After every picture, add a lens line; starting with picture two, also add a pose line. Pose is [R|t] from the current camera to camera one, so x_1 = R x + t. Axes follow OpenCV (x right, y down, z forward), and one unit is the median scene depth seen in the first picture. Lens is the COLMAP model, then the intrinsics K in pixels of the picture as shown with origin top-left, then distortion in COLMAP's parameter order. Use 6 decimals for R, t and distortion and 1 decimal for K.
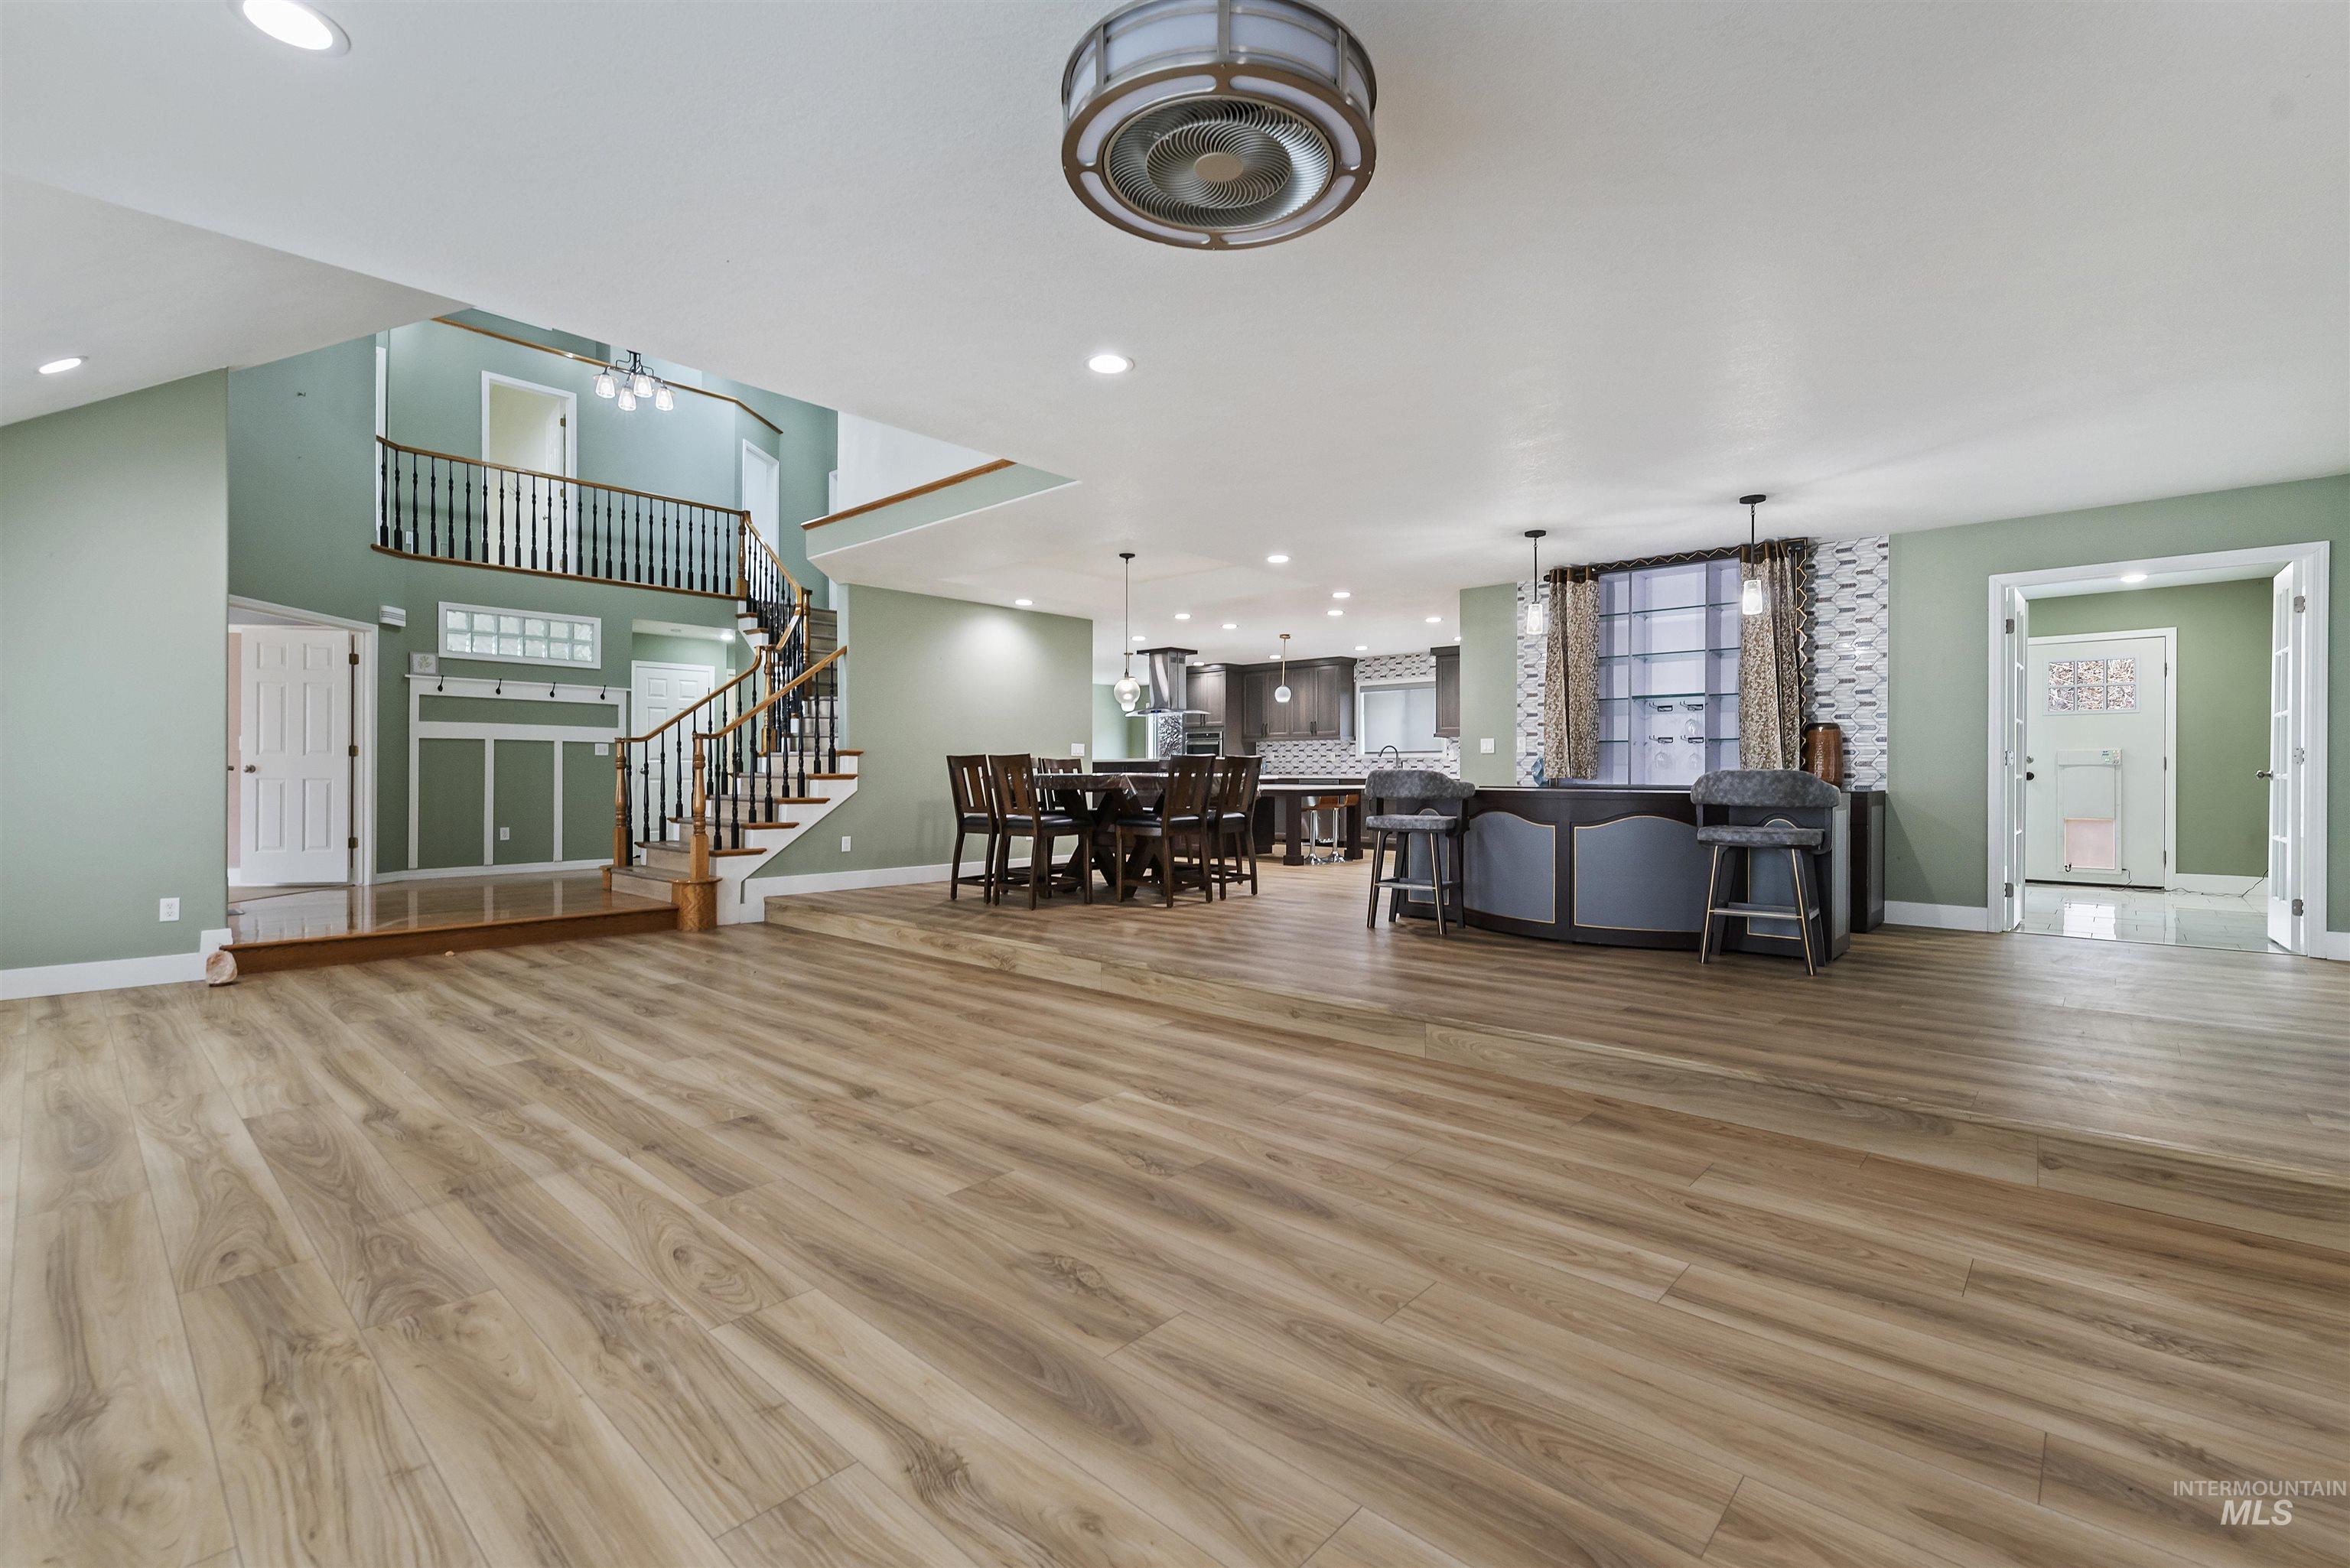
lens RADIAL K [[1023.7, 0, 1202.0], [0, 1023.7, 774.8], [0, 0, 1]] dist [0.009371, -0.005341]
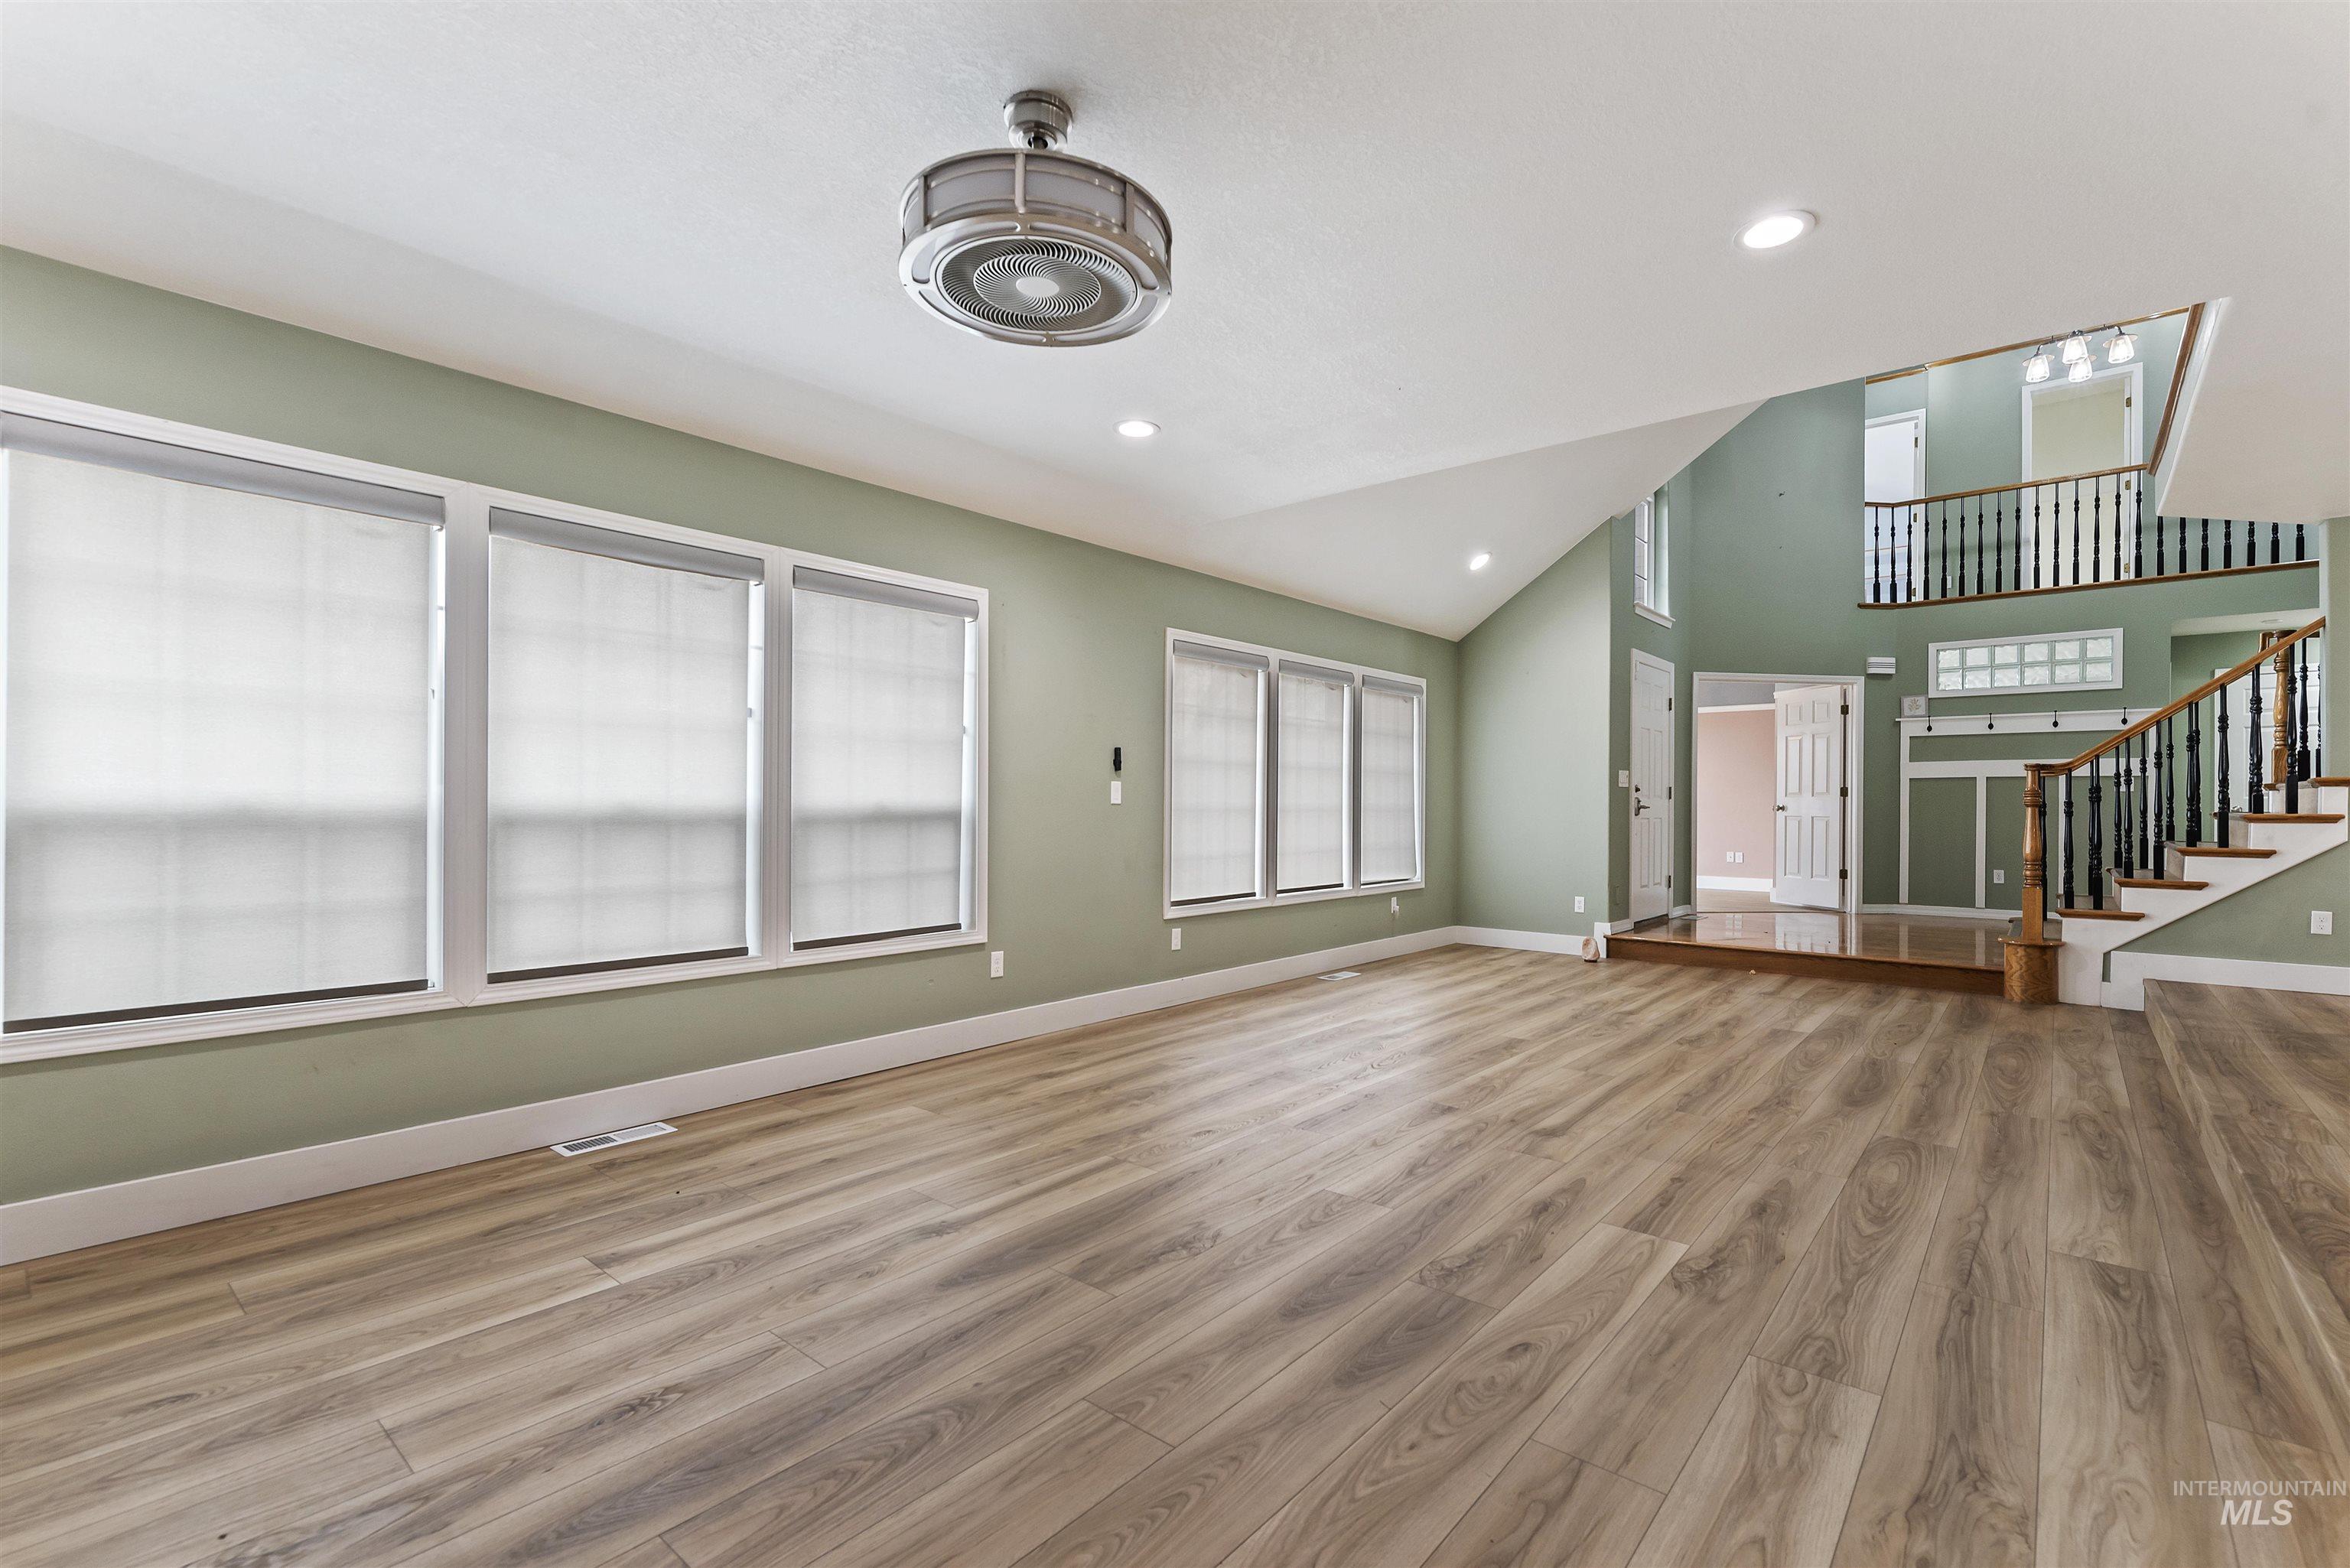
lens RADIAL K [[1026.7, 0, 1191.9], [0, 1026.7, 794.2], [0, 0, 1]] dist [-0.000753, -0.000577]
pose [[0.029978, -0.014864, -0.999440, 0.342406], [-0.006193, 0.999867, -0.015056, 0.000849], [0.999531, 0.006641, 0.029882, 0.328552]]
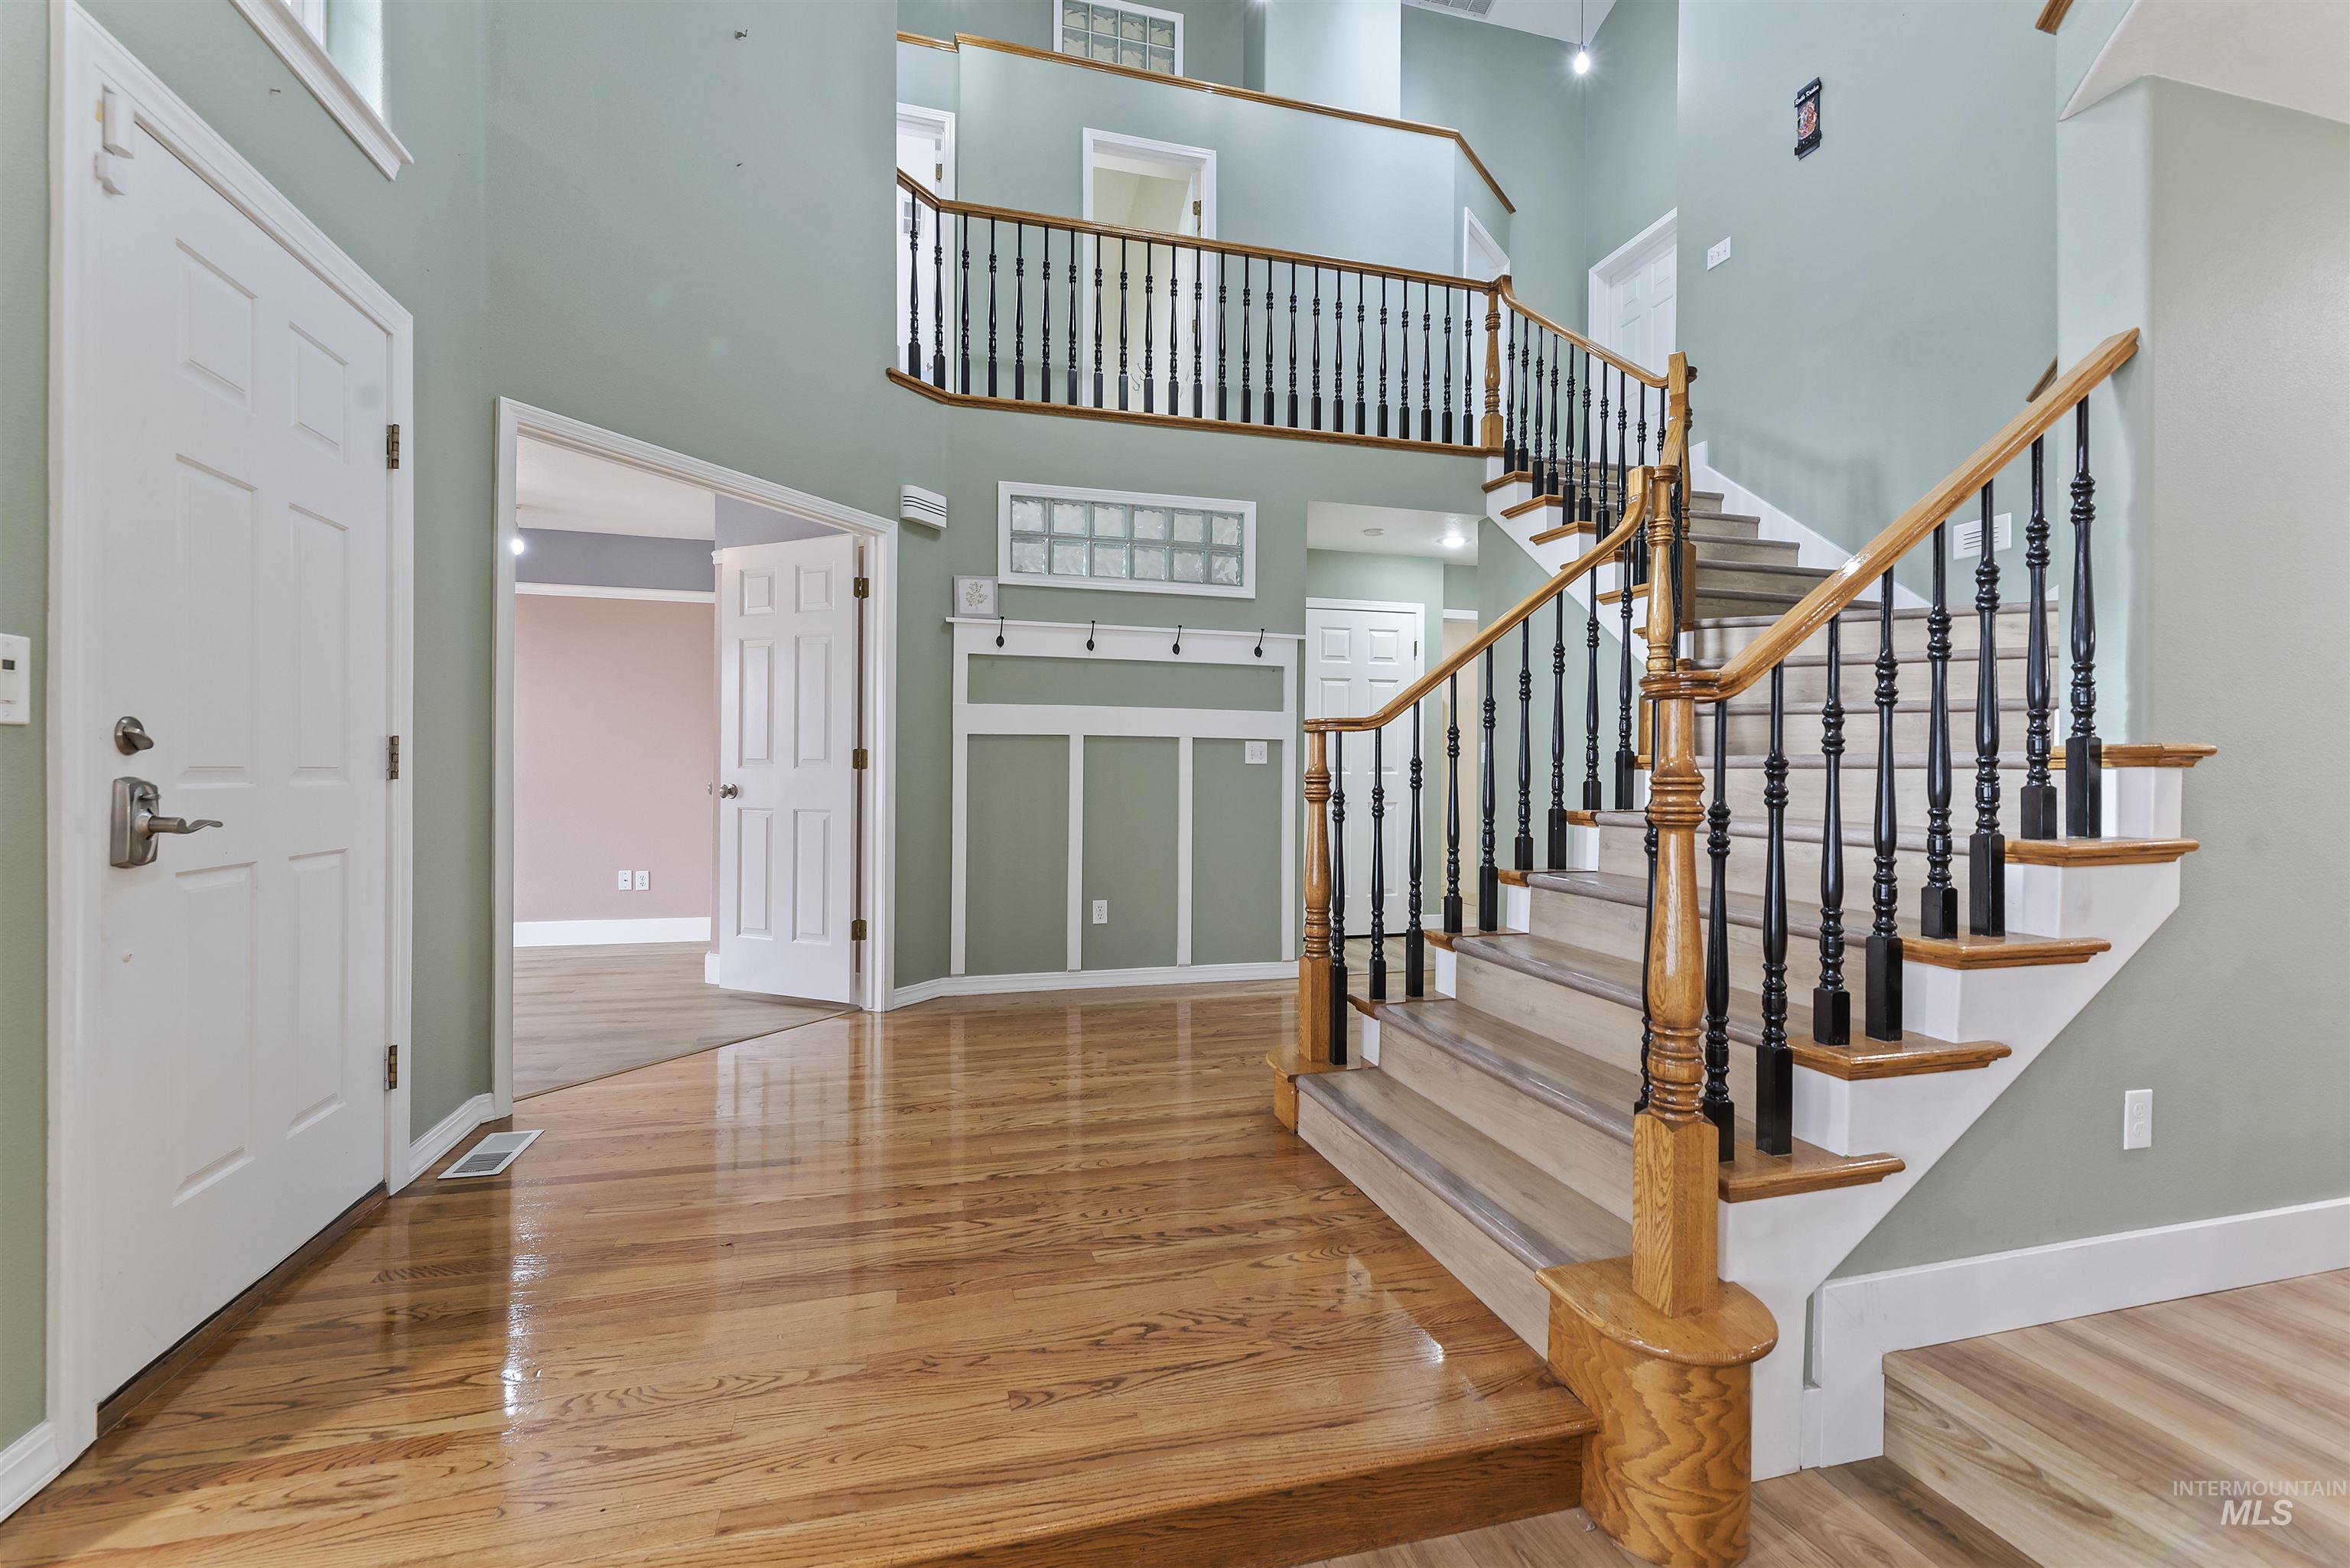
lens RADIAL K [[1026.7, 0, 1191.9], [0, 1026.7, 794.2], [0, 0, 1]] dist [-0.000753, -0.000577]
pose [[0.845962, 0.013587, -0.533070, -0.503567], [-0.004784, 0.999828, 0.017892, -0.019304], [0.533221, -0.012586, 0.845882, 0.816388]]
